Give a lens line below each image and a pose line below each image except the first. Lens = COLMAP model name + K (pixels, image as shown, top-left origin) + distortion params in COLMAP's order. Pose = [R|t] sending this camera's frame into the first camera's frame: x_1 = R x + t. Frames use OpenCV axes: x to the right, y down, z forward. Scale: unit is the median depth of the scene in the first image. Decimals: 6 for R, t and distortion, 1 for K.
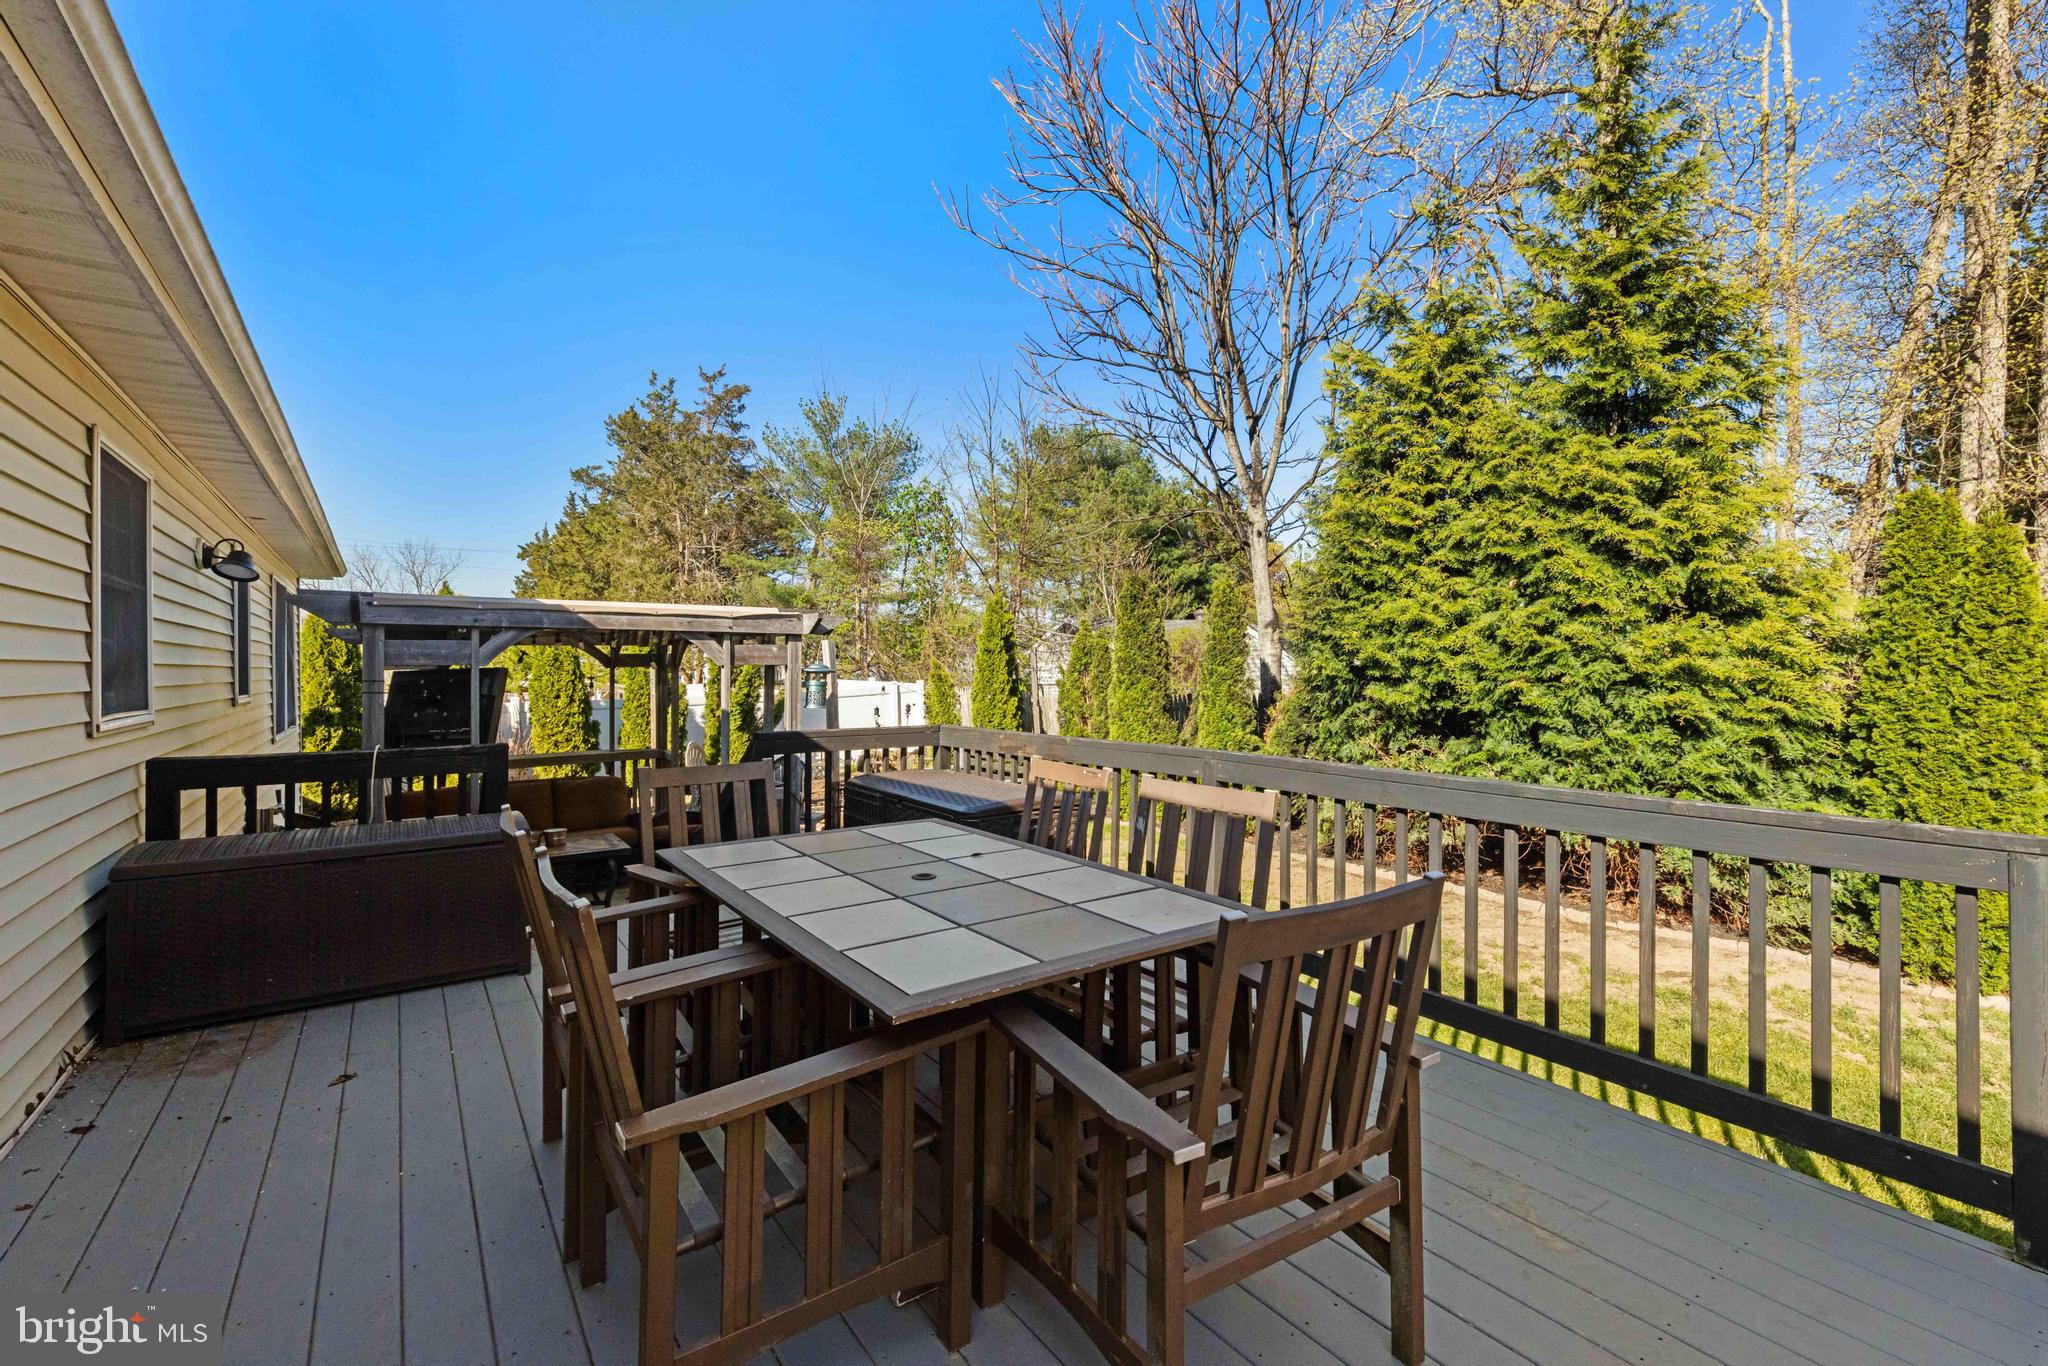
lens RADIAL K [[887.1, 0, 1023.6], [0, 887.1, 652.0], [0, 0, 1]] dist [0.003313, 0.000120]
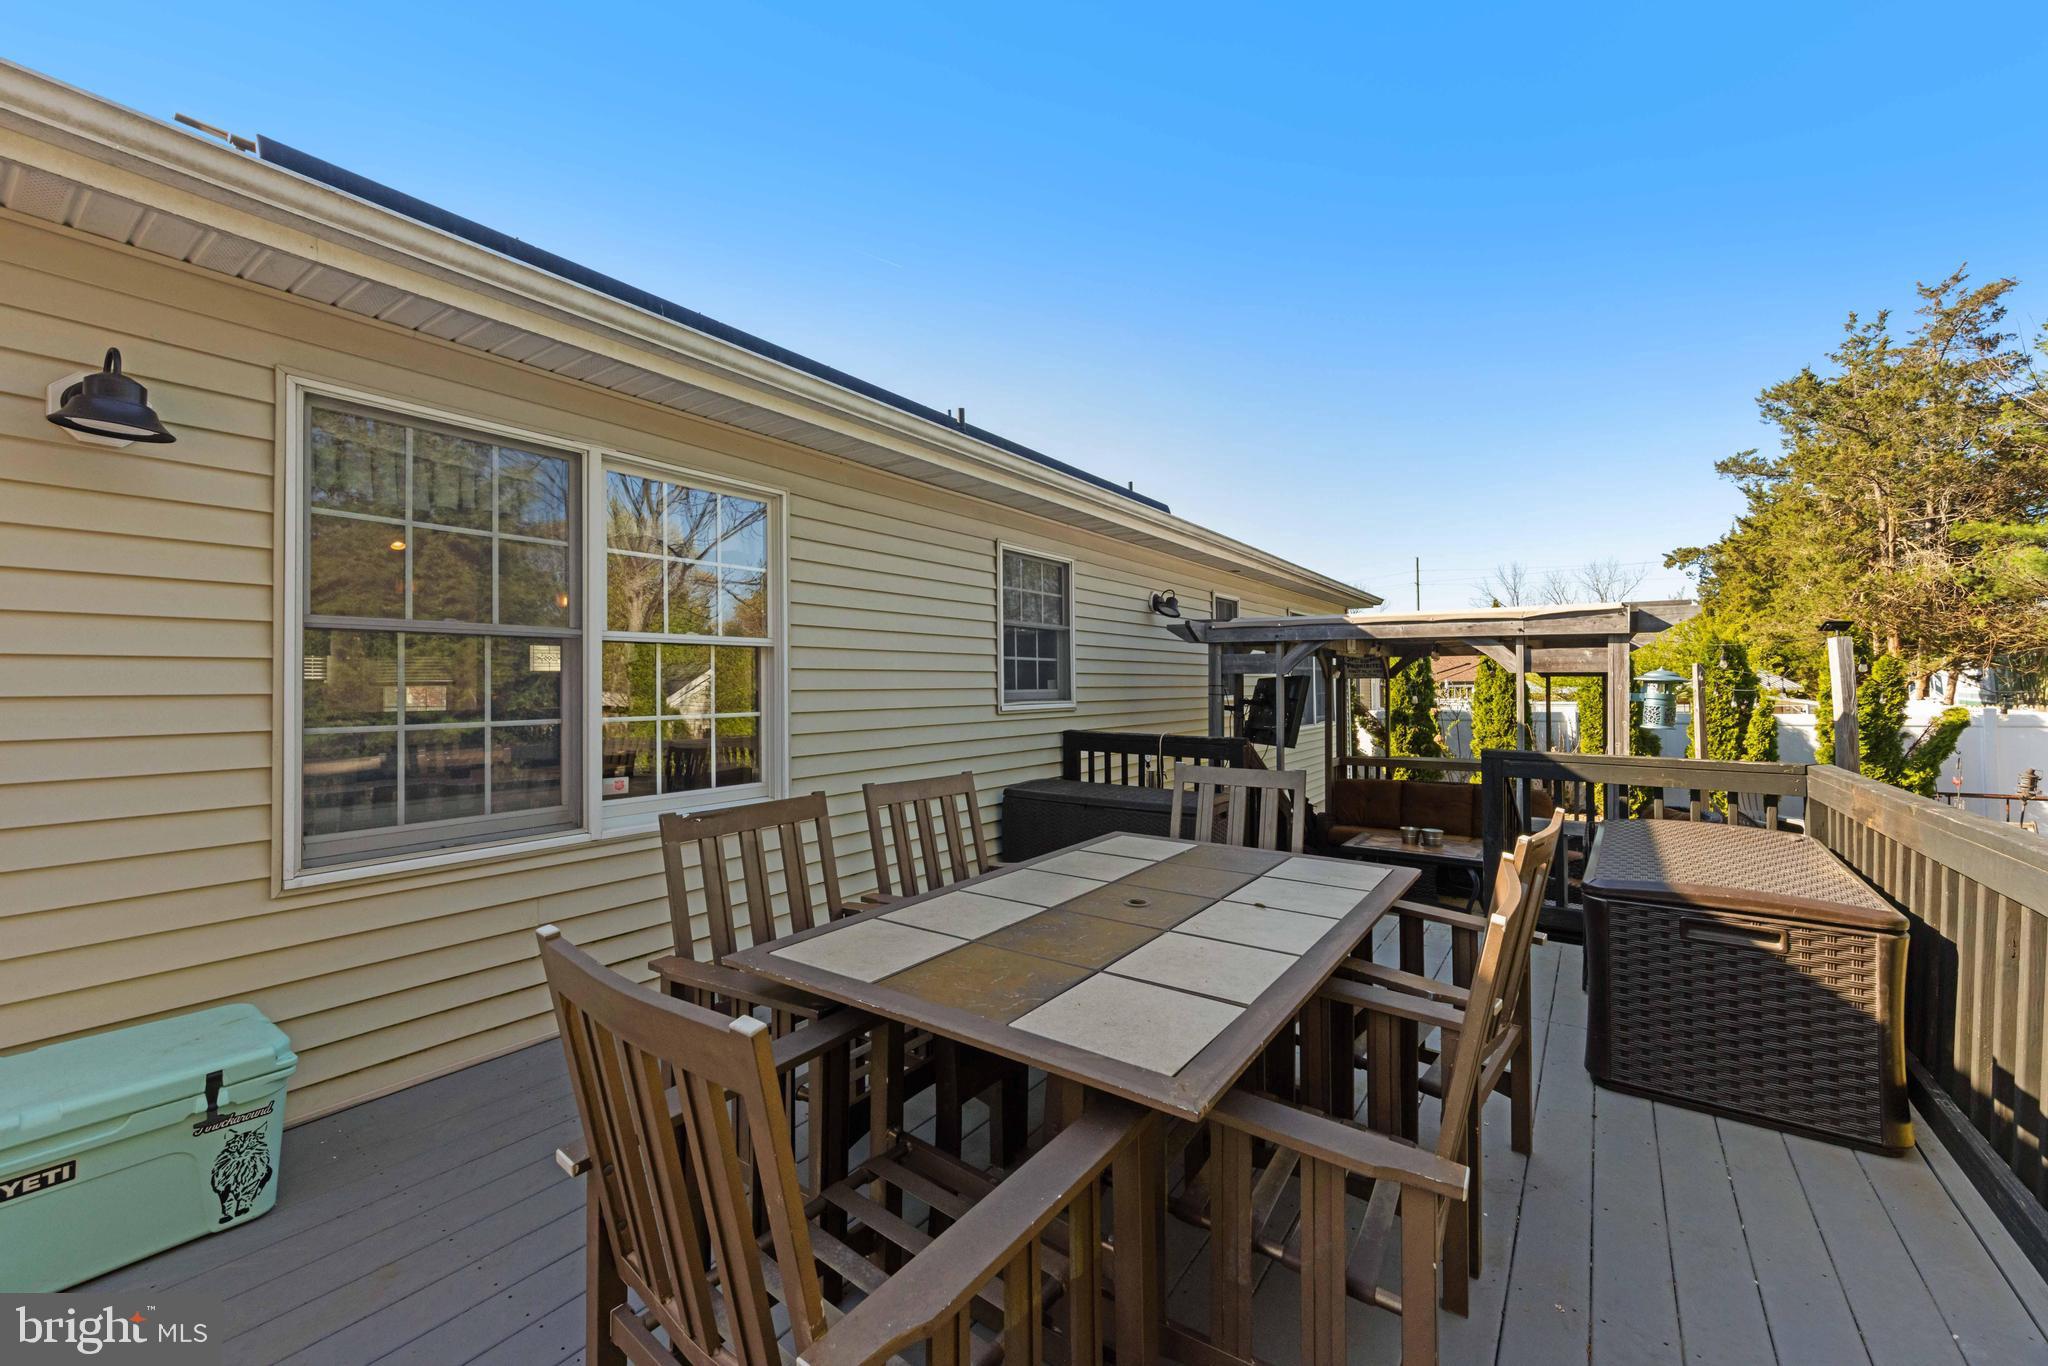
lens RADIAL K [[819.4, 0, 1032.4], [0, 819.4, 676.7], [0, 0, 1]] dist [0.009850, -0.000020]
pose [[0.340628, -0.000020, -0.940198, 0.194544], [0.013870, 0.999891, 0.005003, 0.005461], [0.940096, -0.014745, 0.340591, 0.190298]]
